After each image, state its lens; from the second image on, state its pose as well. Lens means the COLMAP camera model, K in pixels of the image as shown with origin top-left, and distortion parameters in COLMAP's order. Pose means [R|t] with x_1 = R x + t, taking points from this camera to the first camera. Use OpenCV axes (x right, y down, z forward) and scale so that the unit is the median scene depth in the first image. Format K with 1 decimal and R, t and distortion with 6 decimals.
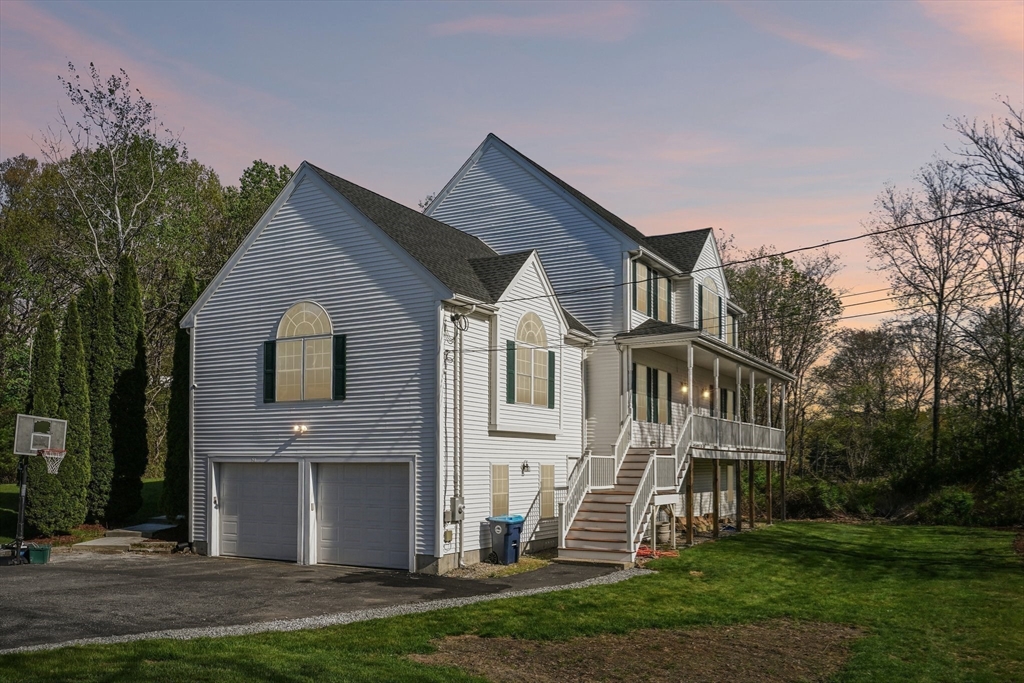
lens RADIAL K [[846.1, 0, 509.0], [0, 846.1, 436.9], [0, 0, 1]] dist [0.003673, 0.002907]
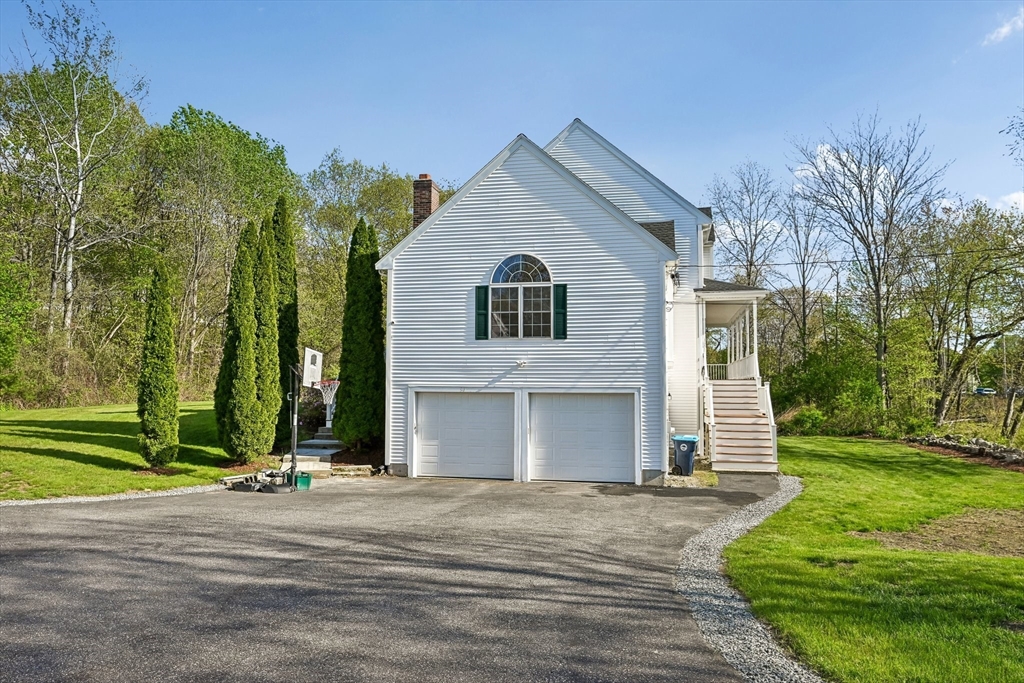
lens RADIAL K [[728.0, 0, 511.9], [0, 728.0, 341.7], [0, 0, 1]] dist [0.002723, 0.003711]
pose [[0.956139, 0.019657, 0.292255, -0.527158], [-0.011312, 0.999479, -0.030219, -0.008663], [-0.292696, 0.025588, 0.955863, 0.052381]]
